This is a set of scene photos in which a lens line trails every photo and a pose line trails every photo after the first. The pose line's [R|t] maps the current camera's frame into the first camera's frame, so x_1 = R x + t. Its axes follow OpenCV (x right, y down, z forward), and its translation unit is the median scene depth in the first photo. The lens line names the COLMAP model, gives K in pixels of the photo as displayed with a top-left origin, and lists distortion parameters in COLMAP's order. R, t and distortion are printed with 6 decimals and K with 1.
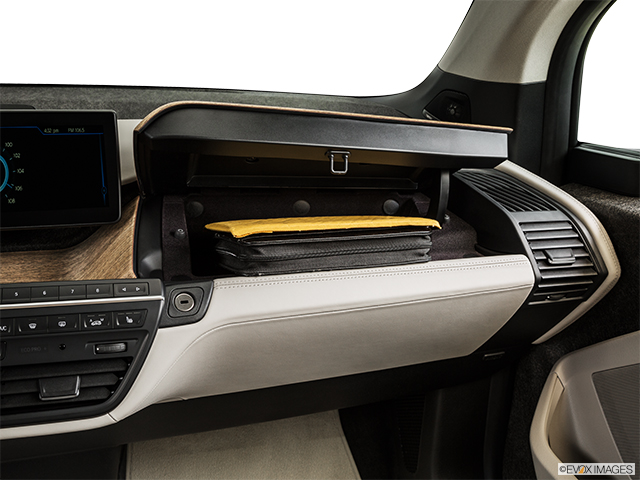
lens RADIAL K [[800.7, 0, 320.0], [0, 800.7, 240.0], [0, 0, 1]] dist [0.024896, 0.023839]
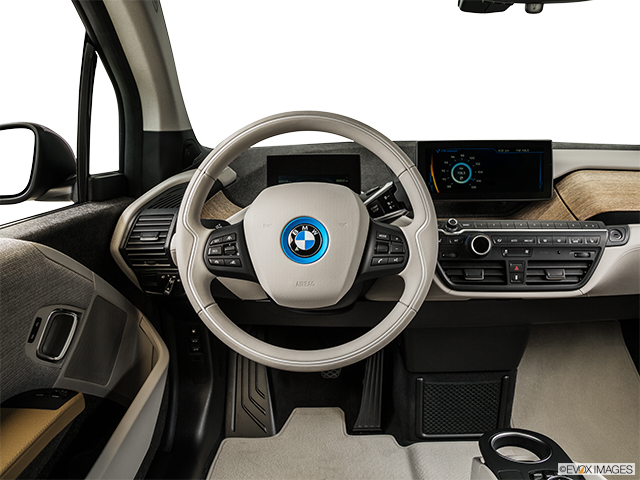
lens RADIAL K [[507.4, 0, 320.0], [0, 507.4, 240.0], [0, 0, 1]] dist [-0.083668, 0.001884]
pose [[0.954038, 0.026262, -0.298534, -0.407287], [-0.042225, 0.997995, -0.047147, 0.146037], [0.296697, 0.057585, 0.953234, -0.253260]]
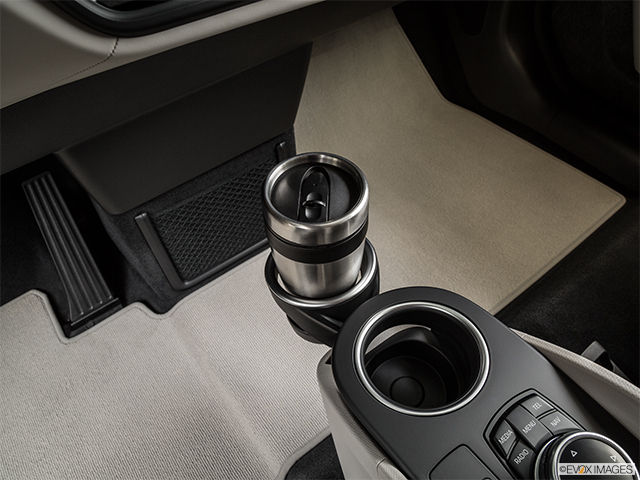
lens RADIAL K [[469.5, 0, 320.0], [0, 469.5, 240.0], [0, 0, 1]] dist [-0.118777, 0.024738]
pose [[0.933369, -0.317978, 0.166471, -0.428364], [0.178233, 0.813211, 0.554004, 0.160708], [-0.311537, -0.487419, 0.815700, 0.480769]]
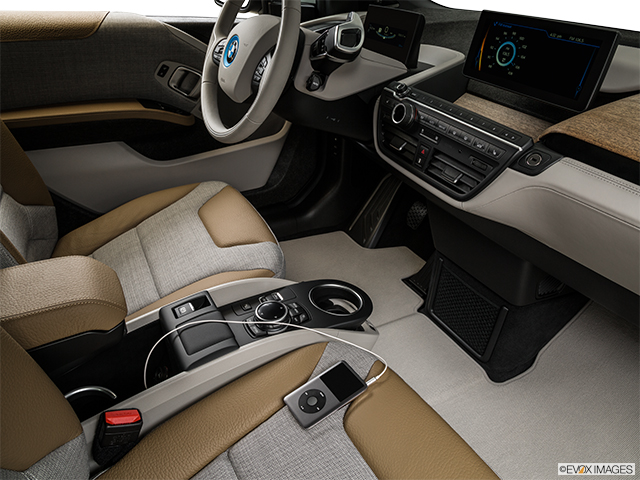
lens RADIAL K [[485.2, 0, 320.0], [0, 485.2, 240.0], [0, 0, 1]] dist [-0.129485, 0.069537]
pose [[0.210395, 0.478131, -0.852716, 0.432718], [-0.330654, 0.855638, 0.398185, -0.005959], [0.920001, 0.198178, 0.338118, 0.346700]]
